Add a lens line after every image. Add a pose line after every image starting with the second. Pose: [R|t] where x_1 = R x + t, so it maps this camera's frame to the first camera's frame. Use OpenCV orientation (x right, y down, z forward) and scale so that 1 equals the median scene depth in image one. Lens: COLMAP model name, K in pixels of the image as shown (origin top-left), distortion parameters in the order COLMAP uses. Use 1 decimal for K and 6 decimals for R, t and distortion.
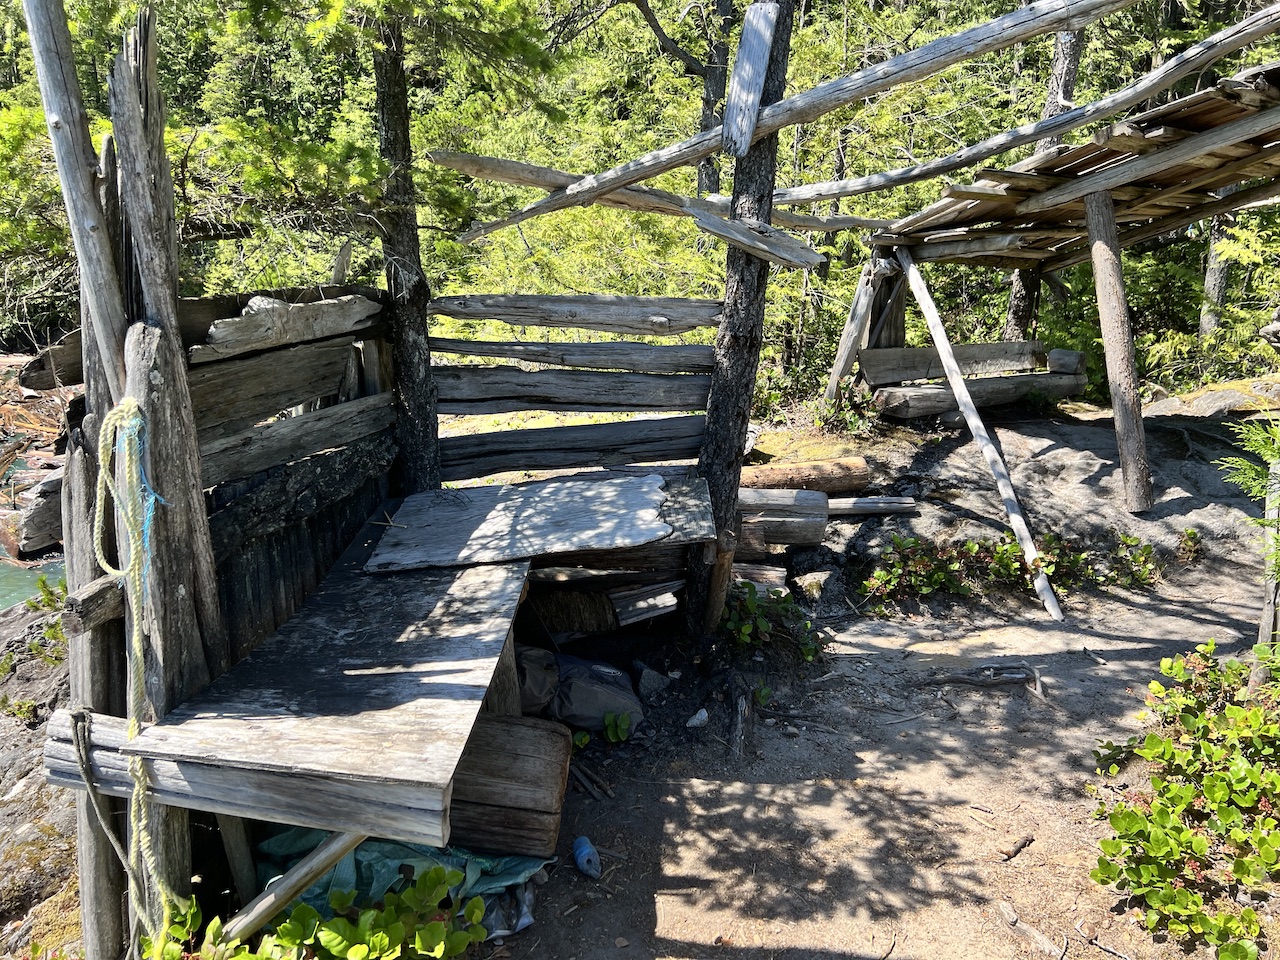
lens RADIAL K [[937.8, 0, 638.6], [0, 937.8, 454.6], [0, 0, 1]] dist [0.005252, -0.000731]
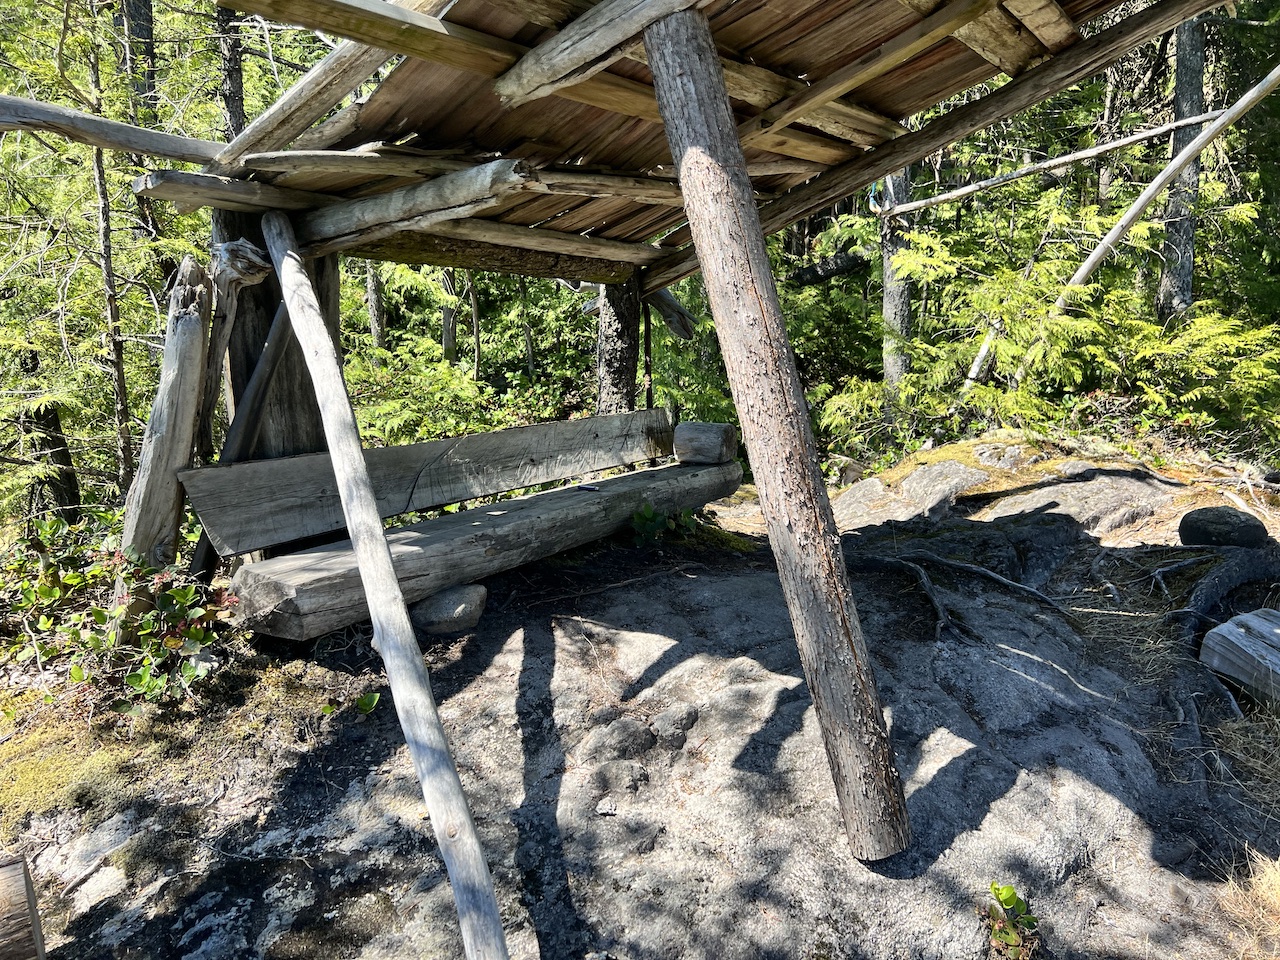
lens RADIAL K [[937.8, 0, 638.6], [0, 937.8, 454.6], [0, 0, 1]] dist [0.005252, -0.000731]
pose [[0.950321, -0.088610, 0.298394, 0.299465], [0.112611, 0.991564, -0.064190, -0.072641], [-0.290189, 0.094603, 0.952282, 0.570938]]
